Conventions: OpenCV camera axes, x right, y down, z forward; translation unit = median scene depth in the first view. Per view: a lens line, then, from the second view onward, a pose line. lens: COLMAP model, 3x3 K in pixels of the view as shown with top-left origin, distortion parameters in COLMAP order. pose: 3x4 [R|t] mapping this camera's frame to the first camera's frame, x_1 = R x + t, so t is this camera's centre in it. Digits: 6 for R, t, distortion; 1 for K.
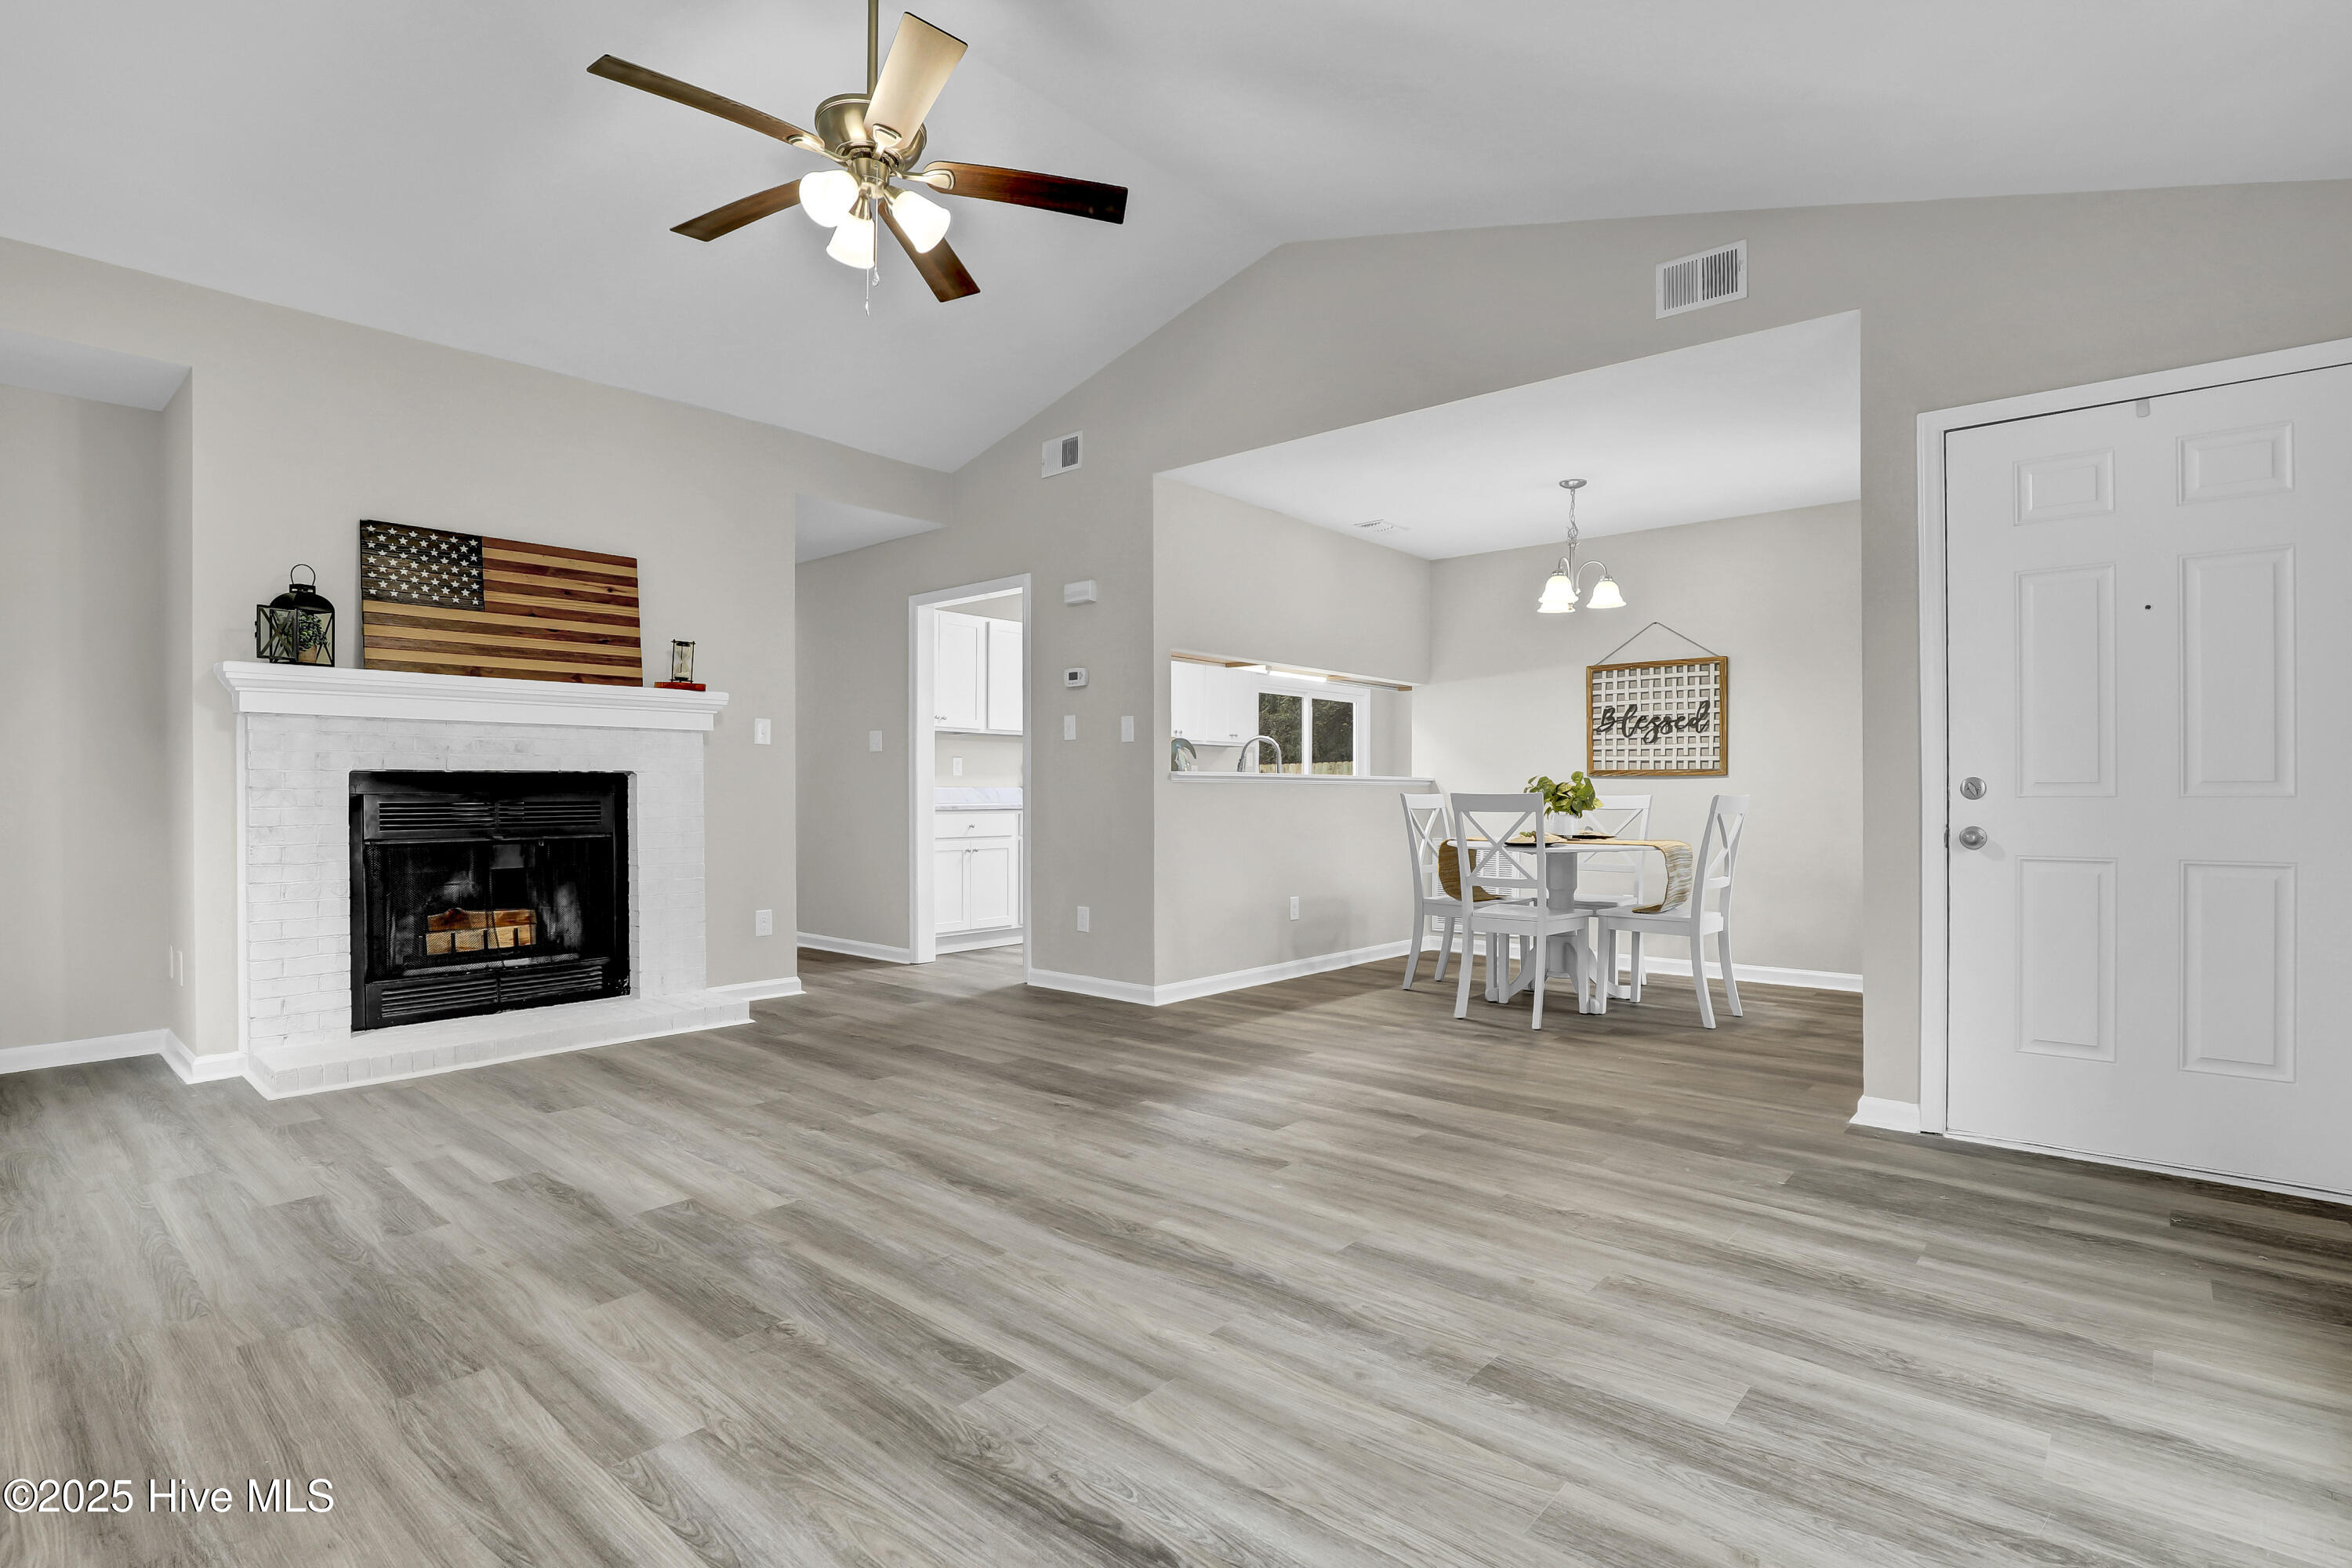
lens RADIAL K [[1123.1, 0, 1188.4], [0, 1123.1, 790.6], [0, 0, 1]] dist [-0.027497, 0.000274]
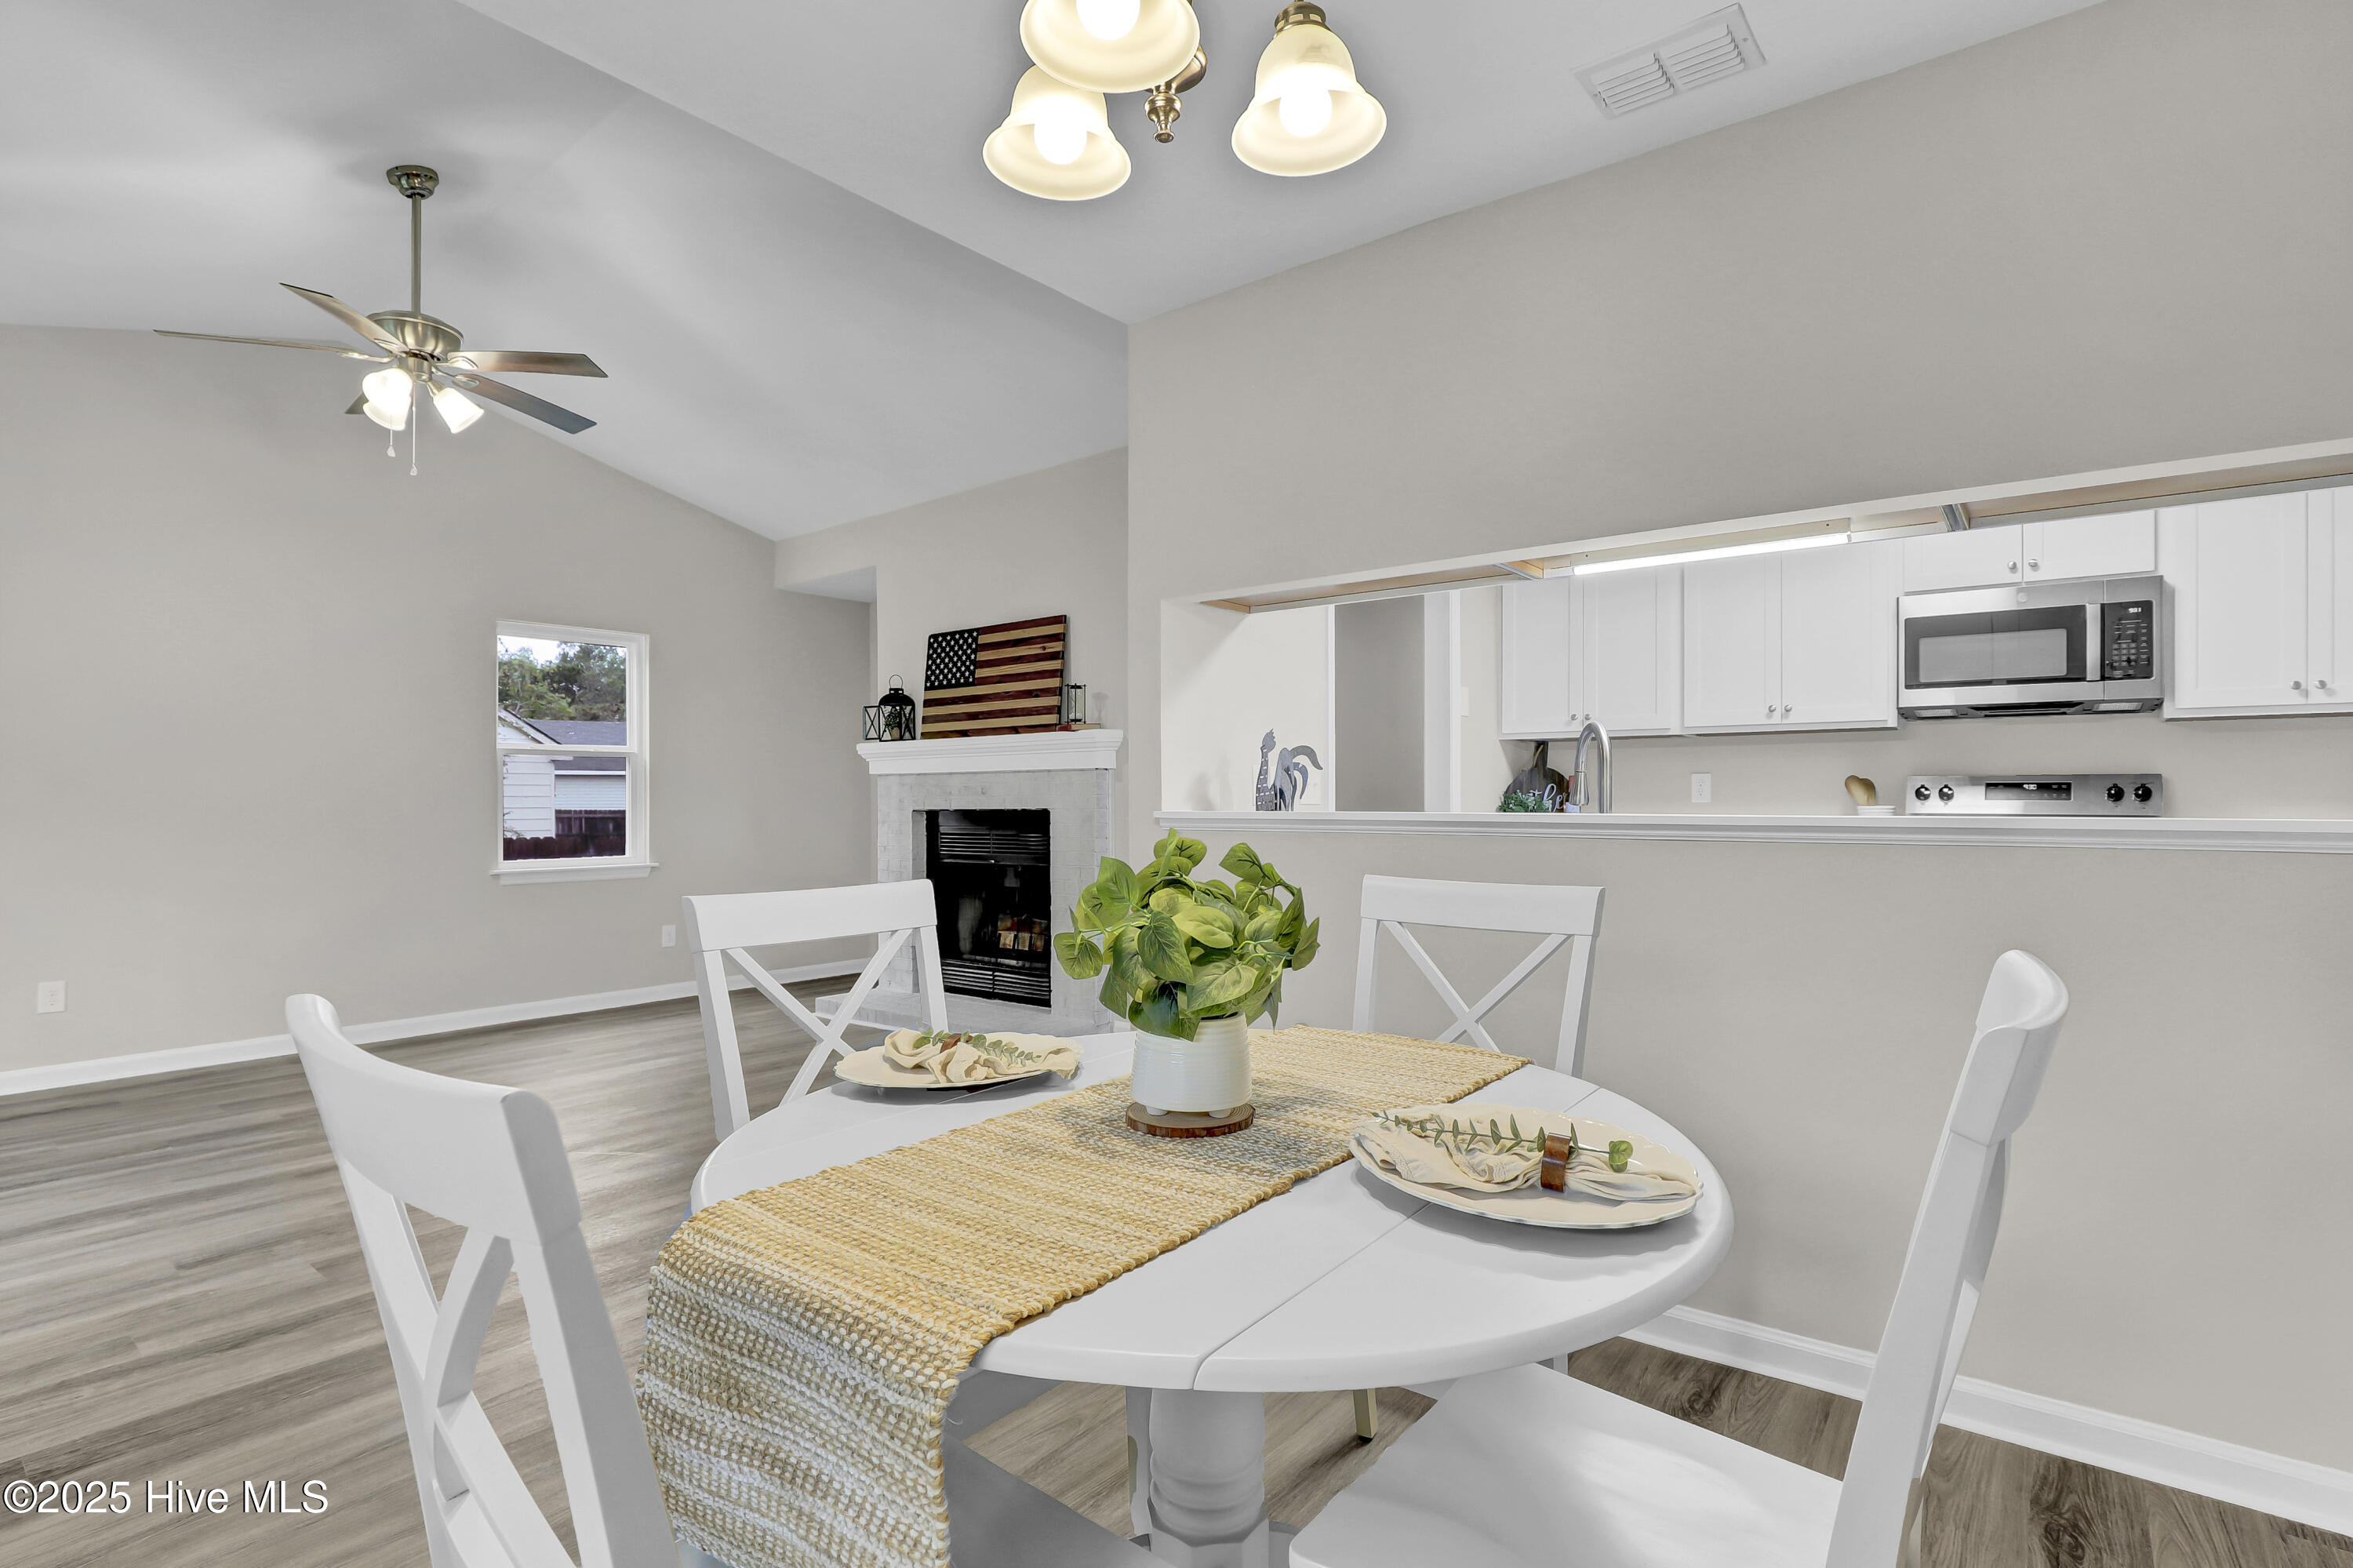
lens RADIAL K [[1123.6, 0, 1188.9], [0, 1123.6, 790.6], [0, 0, 1]] dist [-0.027497, 0.000274]
pose [[0.058326, -0.006668, -0.998275, 0.618836], [0.005649, 0.999964, -0.006350, -0.027529], [0.998282, -0.005269, 0.058362, 1.067861]]
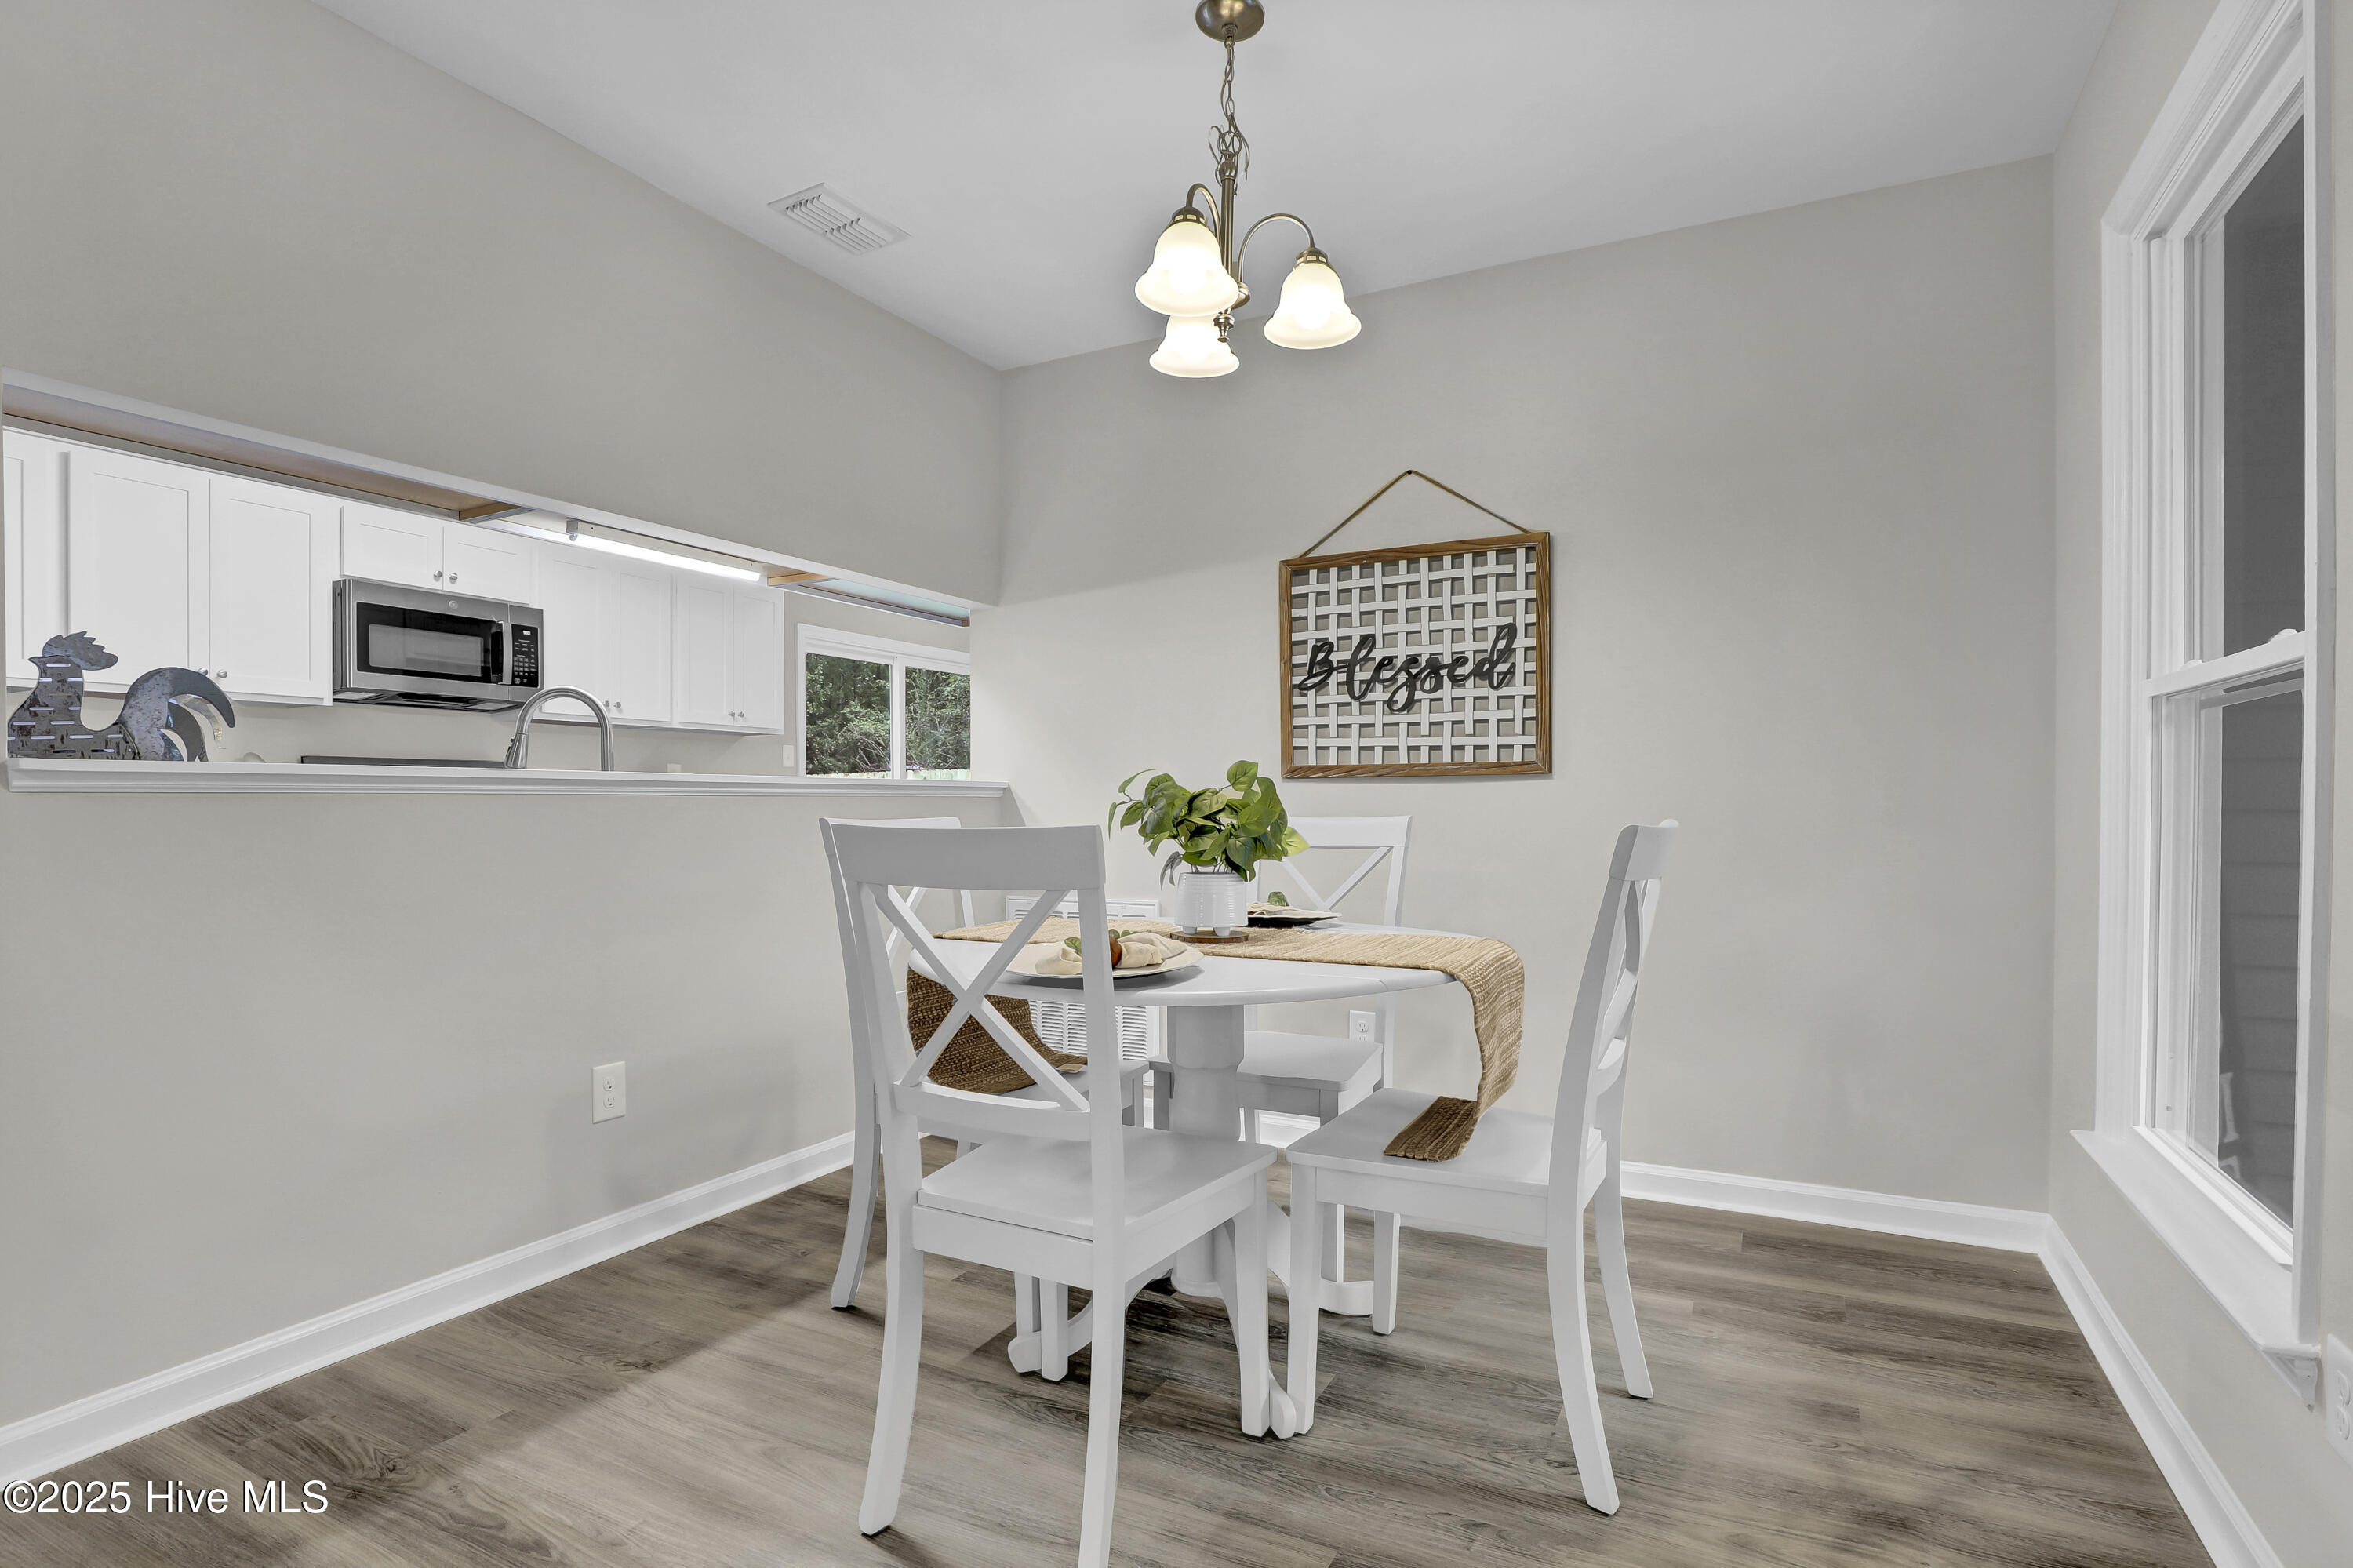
lens RADIAL K [[1172.7, 0, 1171.9], [0, 1172.7, 798.4], [0, 0, 1]] dist [-0.015814, 0.000203]
pose [[0.974058, -0.002840, 0.226280, 0.247081], [0.003241, 0.999994, -0.001402, -0.003878], [-0.226275, 0.002099, 0.974061, 0.650570]]
